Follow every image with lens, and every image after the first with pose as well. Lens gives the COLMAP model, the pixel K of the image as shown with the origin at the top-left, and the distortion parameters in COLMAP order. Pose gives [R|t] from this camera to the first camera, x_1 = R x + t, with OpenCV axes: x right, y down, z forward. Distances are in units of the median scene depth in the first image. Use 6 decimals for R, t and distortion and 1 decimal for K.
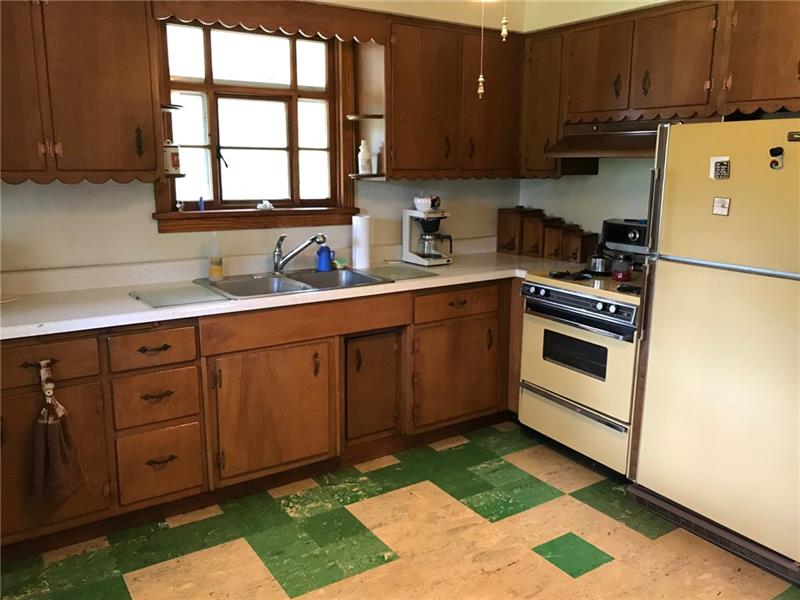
lens RADIAL K [[658.5, 0, 398.2], [0, 658.5, 300.3], [0, 0, 1]] dist [0.041087, -0.064309]
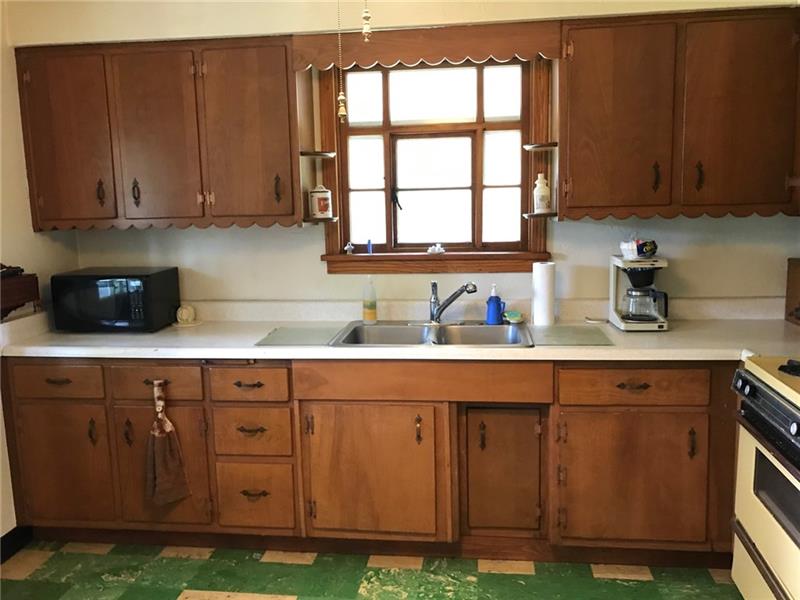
lens RADIAL K [[658.5, 0, 402.6], [0, 658.5, 300.6], [0, 0, 1]] dist [0.041087, -0.064309]
pose [[0.760094, 0.072407, -0.645766, 0.387836], [-0.104324, 0.994479, -0.011288, -0.058504], [0.641384, 0.075949, 0.763452, 0.278947]]
